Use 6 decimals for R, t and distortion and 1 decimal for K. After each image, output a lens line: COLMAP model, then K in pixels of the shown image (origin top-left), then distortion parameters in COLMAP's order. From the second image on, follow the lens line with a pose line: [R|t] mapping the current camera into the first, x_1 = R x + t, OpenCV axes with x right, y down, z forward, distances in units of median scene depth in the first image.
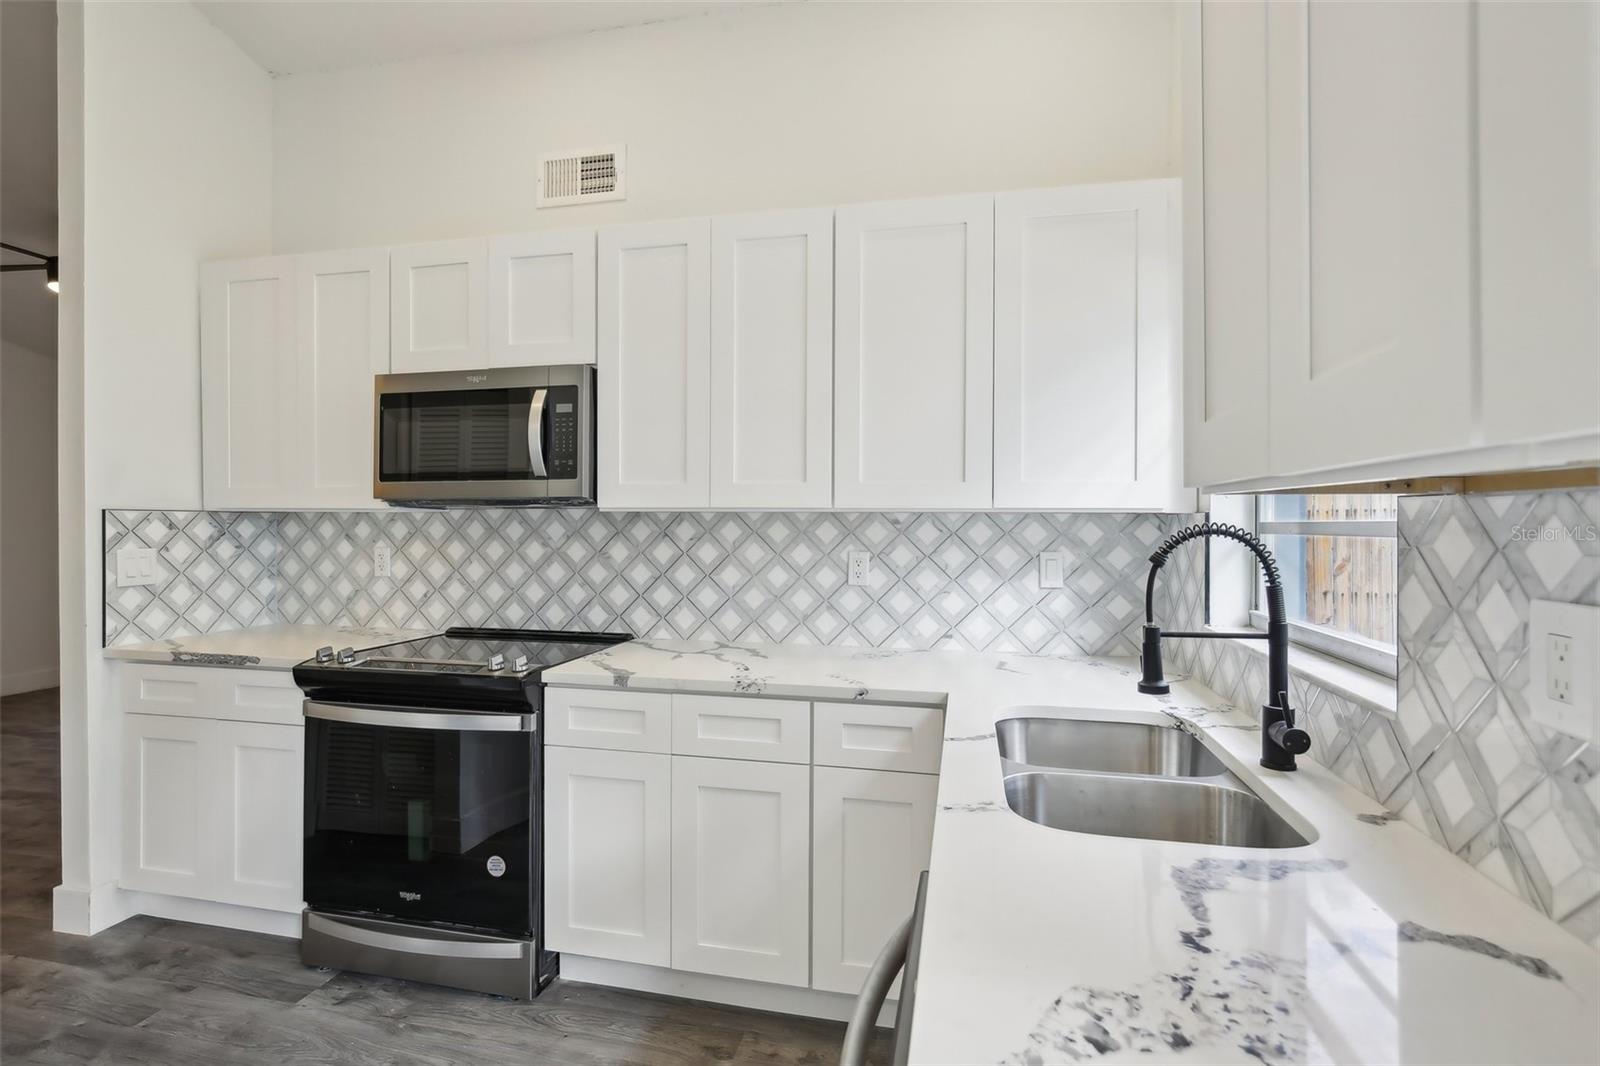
lens RADIAL K [[770.3, 0, 787.7], [0, 770.3, 522.3], [0, 0, 1]] dist [-0.002754, 0.000149]
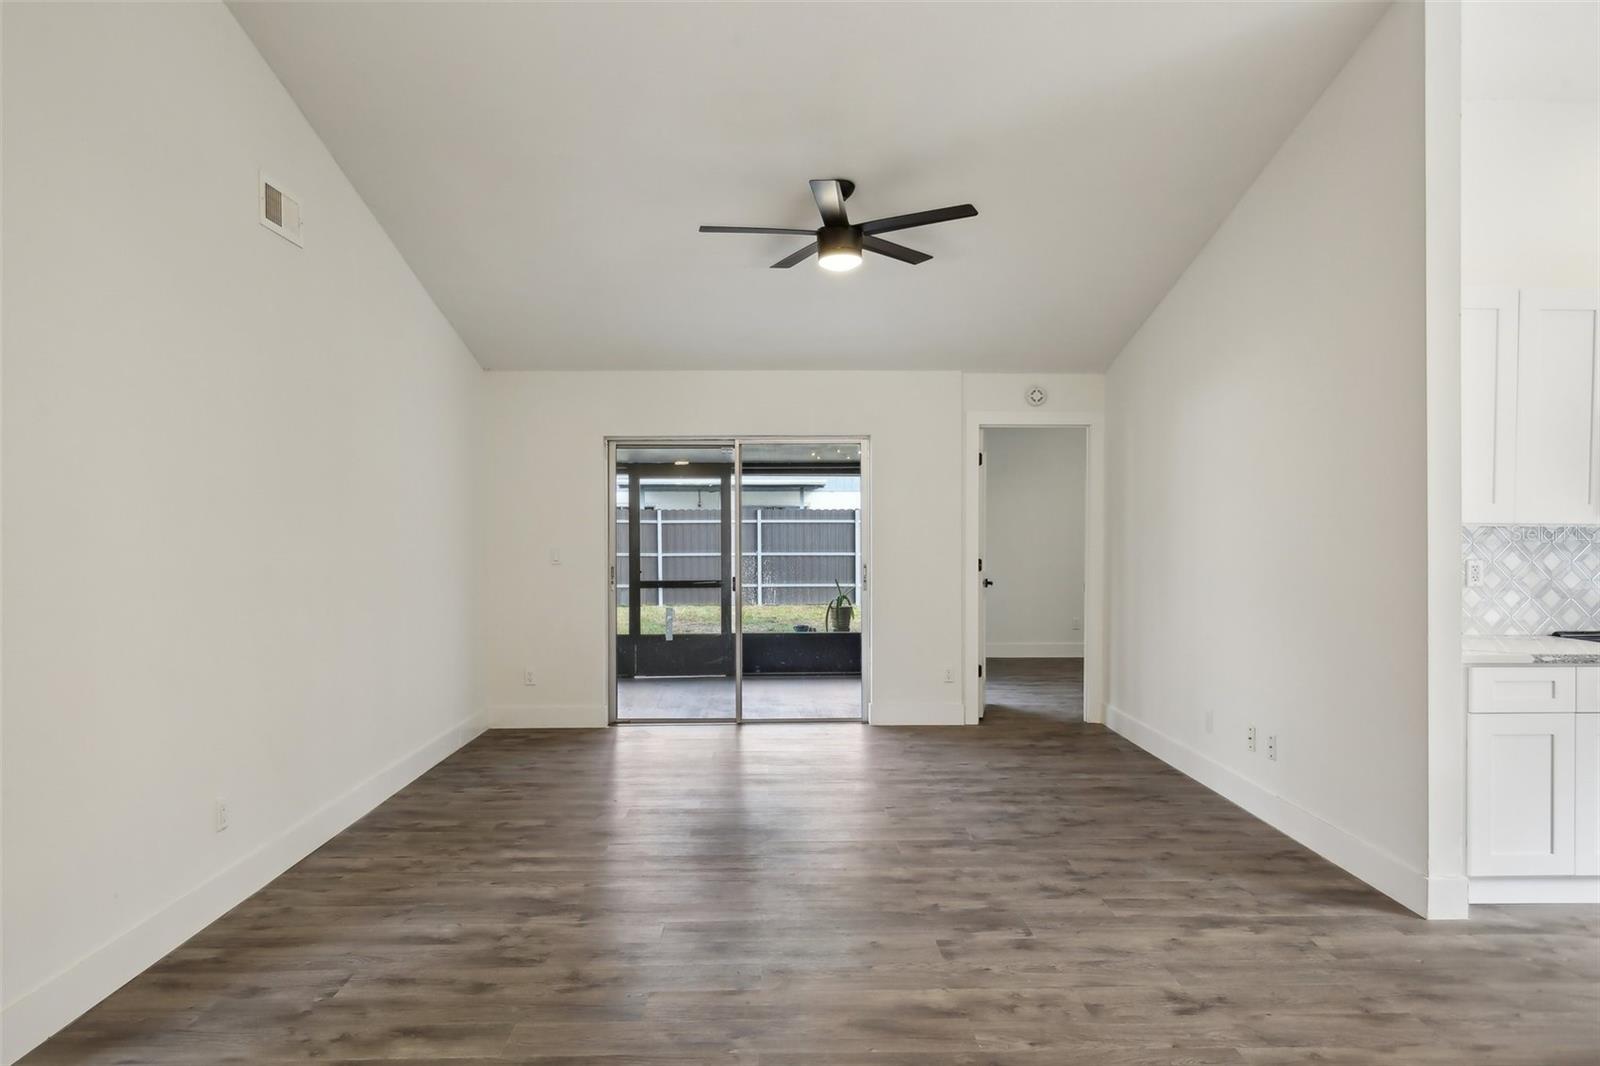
lens RADIAL K [[1025.3, 0, 788.4], [0, 1025.3, 532.5], [0, 0, 1]] dist [-0.000566, 0.002485]
pose [[0.968997, -0.004928, 0.247023, -2.125218], [0.003793, 0.999980, 0.005070, -0.018507], [-0.247043, -0.003976, 0.968996, -0.162005]]
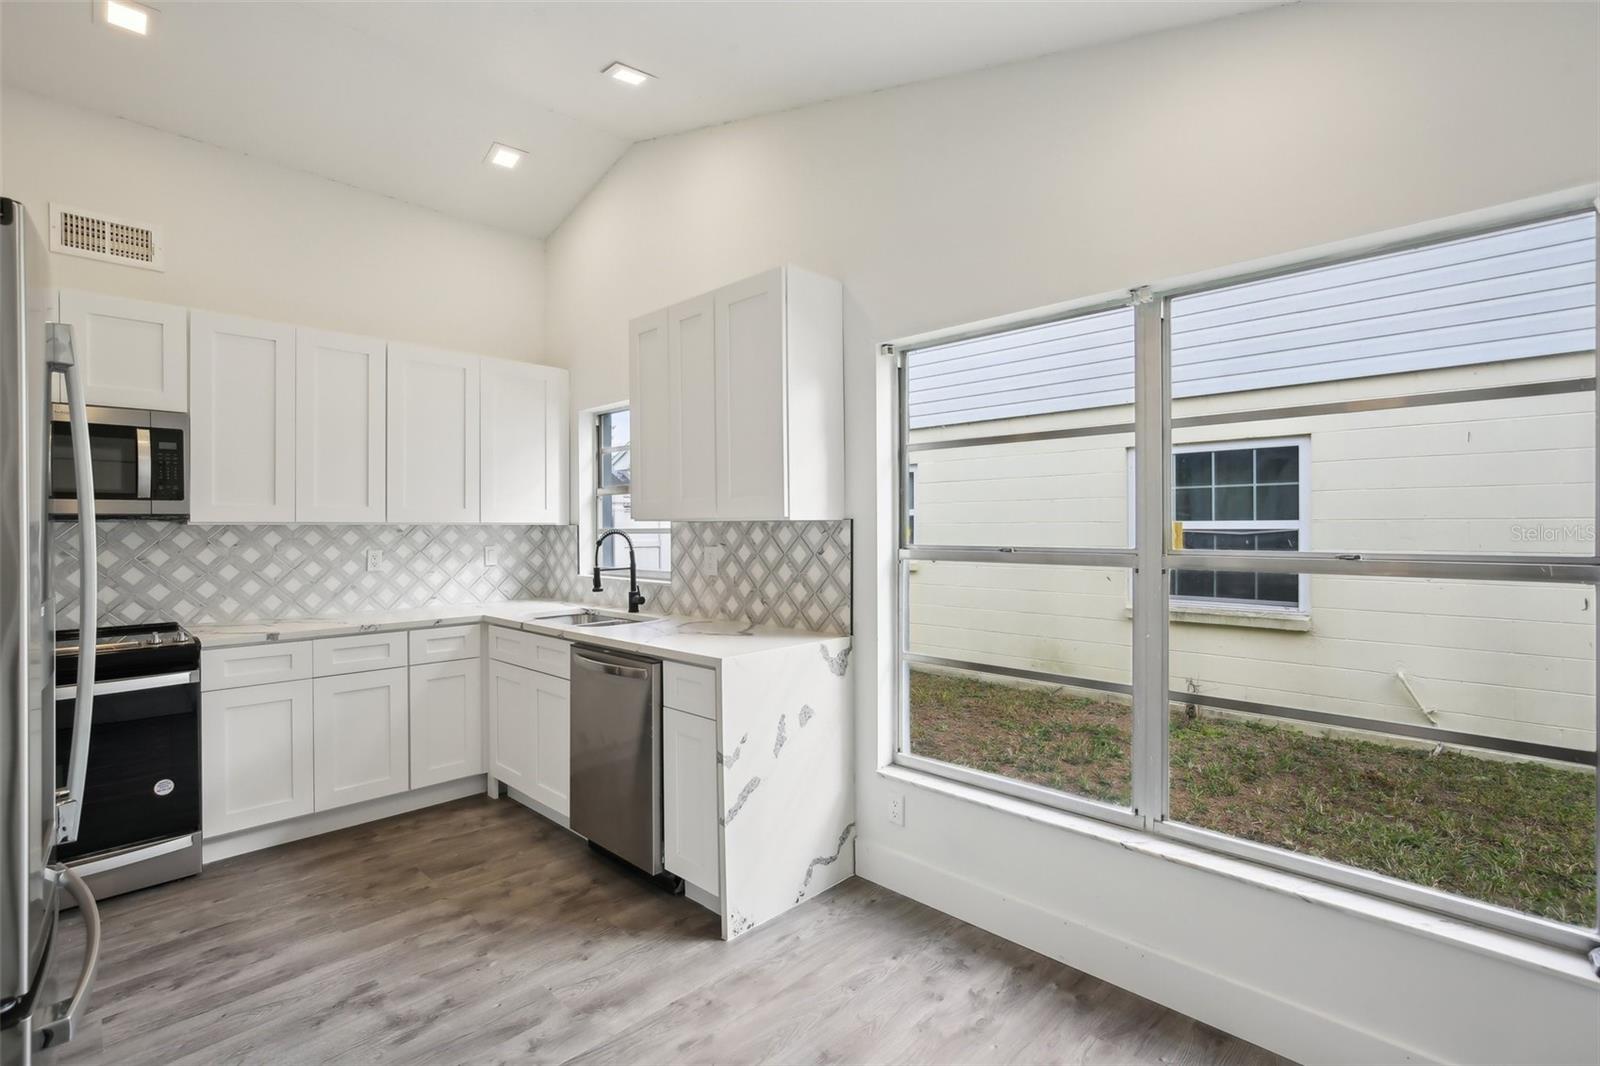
lens RADIAL K [[739.4, 0, 793.7], [0, 739.4, 536.8], [0, 0, 1]] dist [-0.009496, 0.000180]
pose [[0.526806, -0.016531, 0.849825, -0.742009], [0.008336, 0.999863, 0.014282, -0.002833], [-0.849944, -0.000440, 0.526872, -0.521756]]
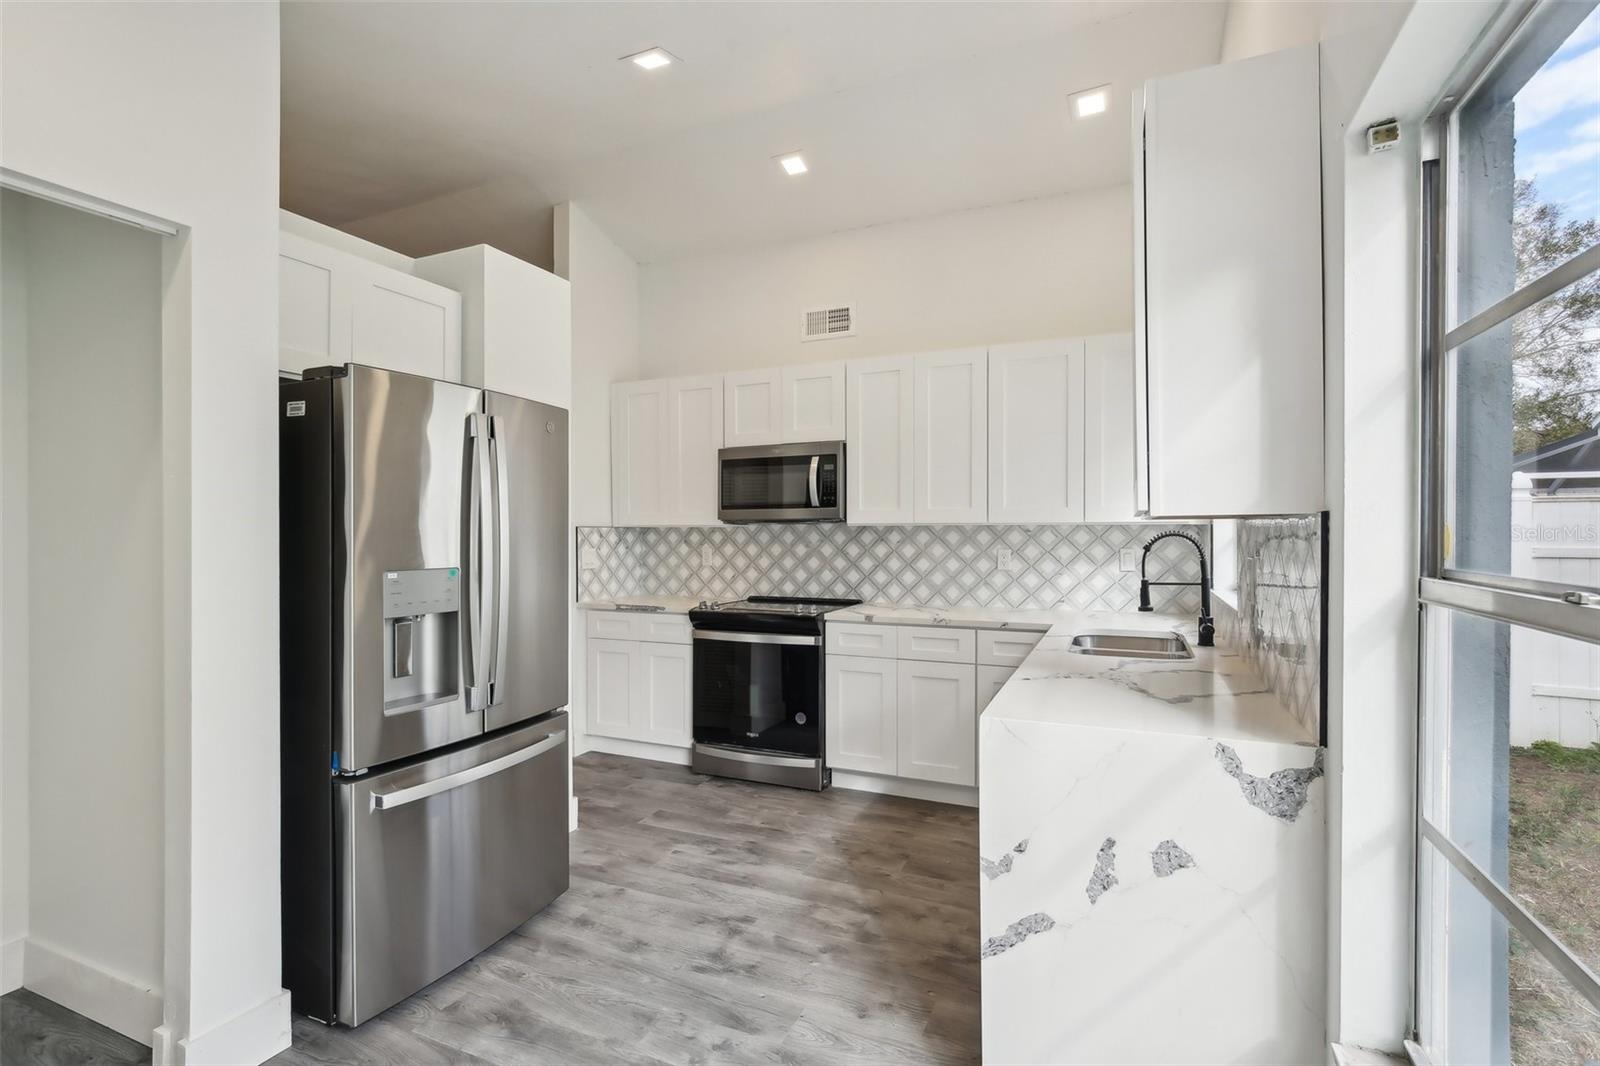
lens RADIAL K [[739.4, 0, 793.7], [0, 739.4, 536.8], [0, 0, 1]] dist [-0.009496, 0.000180]
pose [[0.980867, -0.004571, -0.194628, -0.040001], [0.005709, 0.999970, 0.005286, 0.001039], [0.194598, -0.006296, 0.980863, -0.620634]]
